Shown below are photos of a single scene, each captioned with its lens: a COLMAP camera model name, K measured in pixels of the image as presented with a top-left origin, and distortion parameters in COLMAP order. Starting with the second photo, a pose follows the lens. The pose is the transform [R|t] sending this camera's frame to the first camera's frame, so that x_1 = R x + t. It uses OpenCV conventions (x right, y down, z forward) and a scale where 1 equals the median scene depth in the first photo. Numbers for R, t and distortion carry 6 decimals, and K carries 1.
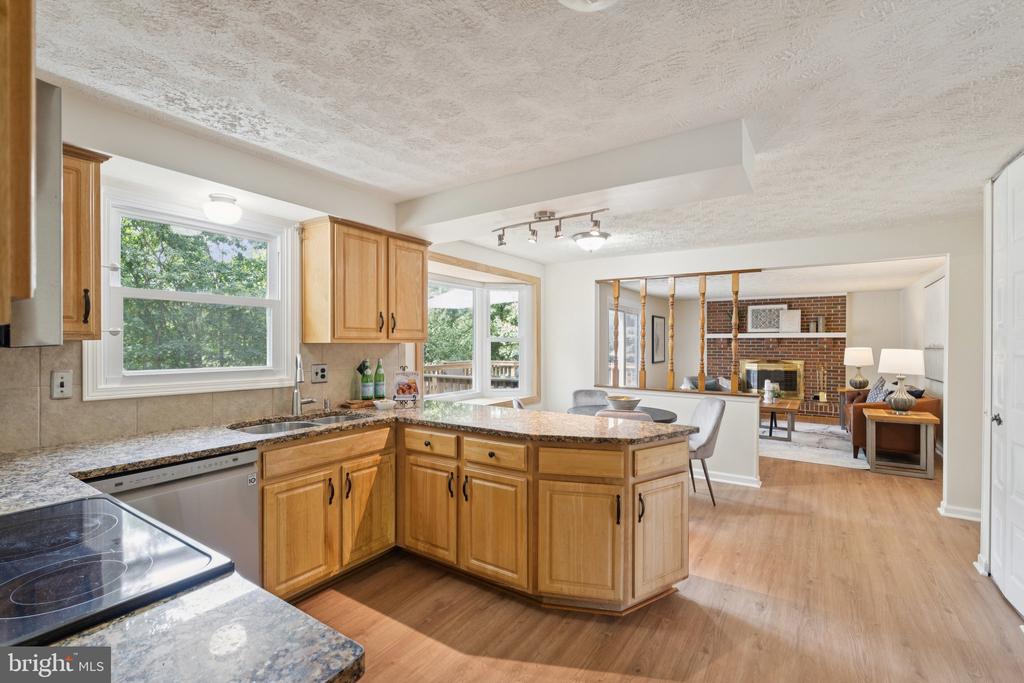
lens RADIAL K [[455.9, 0, 511.0], [0, 455.9, 345.7], [0, 0, 1]] dist [-0.001768, 0.000169]
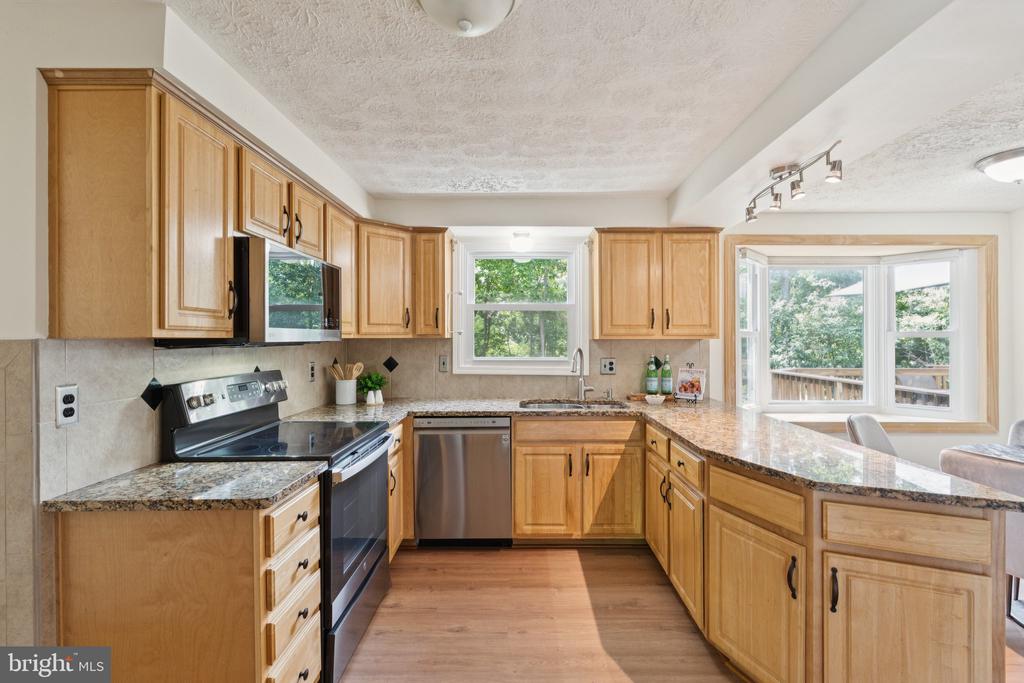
lens RADIAL K [[464.3, 0, 510.5], [0, 464.3, 339.2], [0, 0, 1]] dist [-0.002016, 0.000055]
pose [[0.540755, -0.000703, -0.841180, 0.516677], [-0.003650, 0.999988, -0.003182, -0.002050], [0.841173, 0.004791, 0.540746, 0.213100]]
